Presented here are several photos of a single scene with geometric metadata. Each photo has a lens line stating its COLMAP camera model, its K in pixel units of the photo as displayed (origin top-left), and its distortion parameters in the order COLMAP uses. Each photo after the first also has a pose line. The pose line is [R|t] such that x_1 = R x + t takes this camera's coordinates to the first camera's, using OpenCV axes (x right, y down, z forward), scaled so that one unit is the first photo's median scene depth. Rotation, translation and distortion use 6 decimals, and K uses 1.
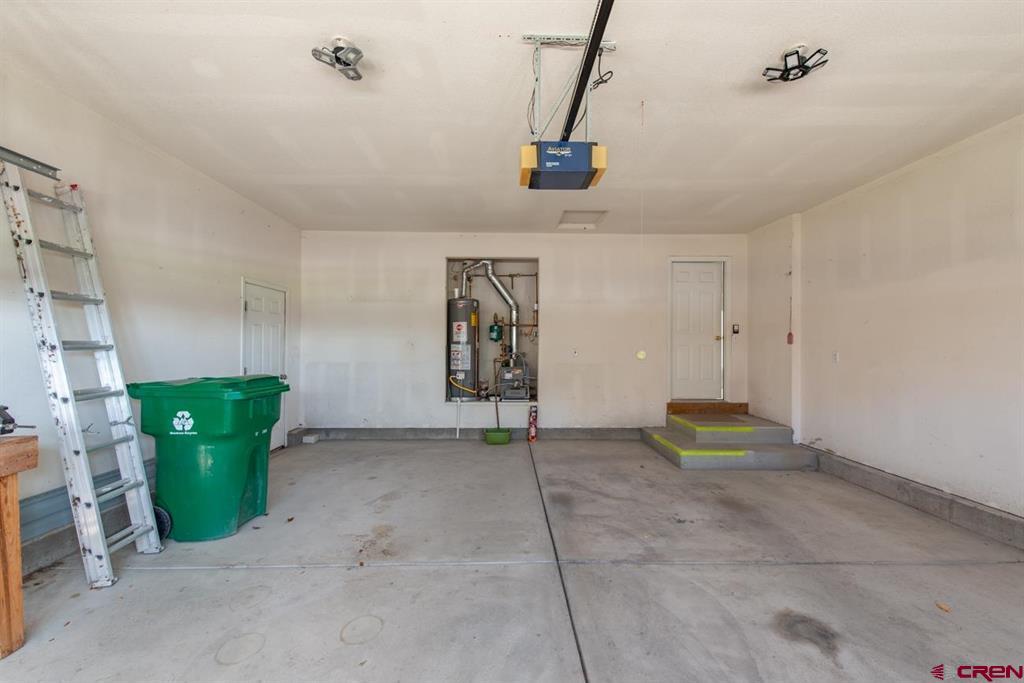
lens RADIAL K [[399.2, 0, 512.8], [0, 399.2, 342.5], [0, 0, 1]] dist [0.012002, -0.003048]
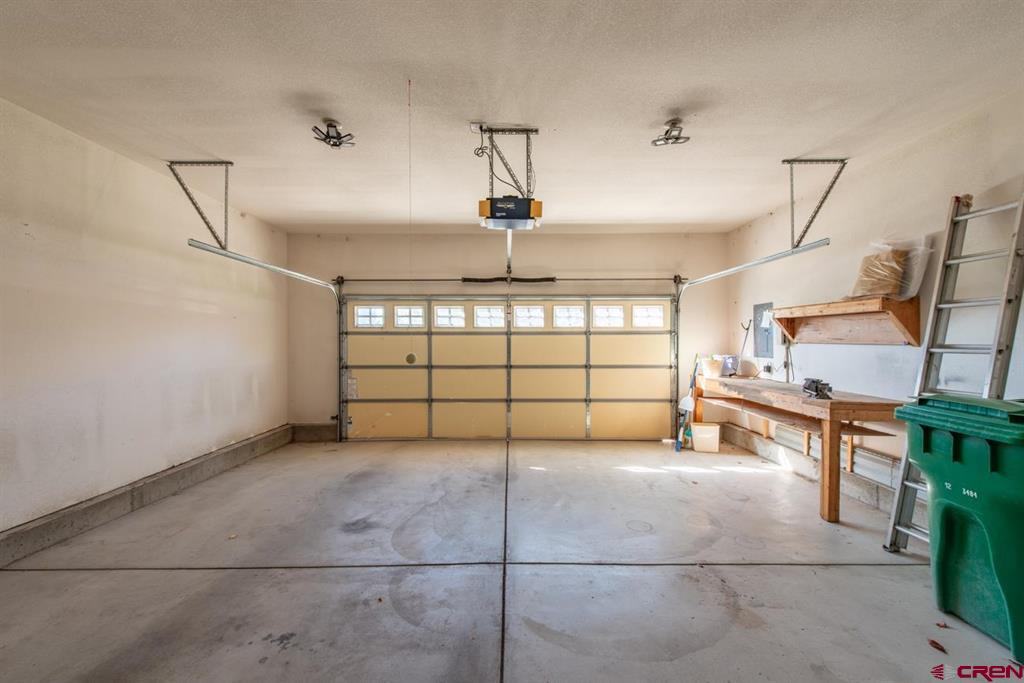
lens RADIAL K [[399.2, 0, 511.7], [0, 399.2, 339.2], [0, 0, 1]] dist [0.012002, -0.003048]
pose [[-0.999829, -0.002603, 0.018327, 0.071620], [-0.002794, 0.999942, -0.010421, -0.003971], [-0.018298, -0.010471, -0.999778, 1.830445]]
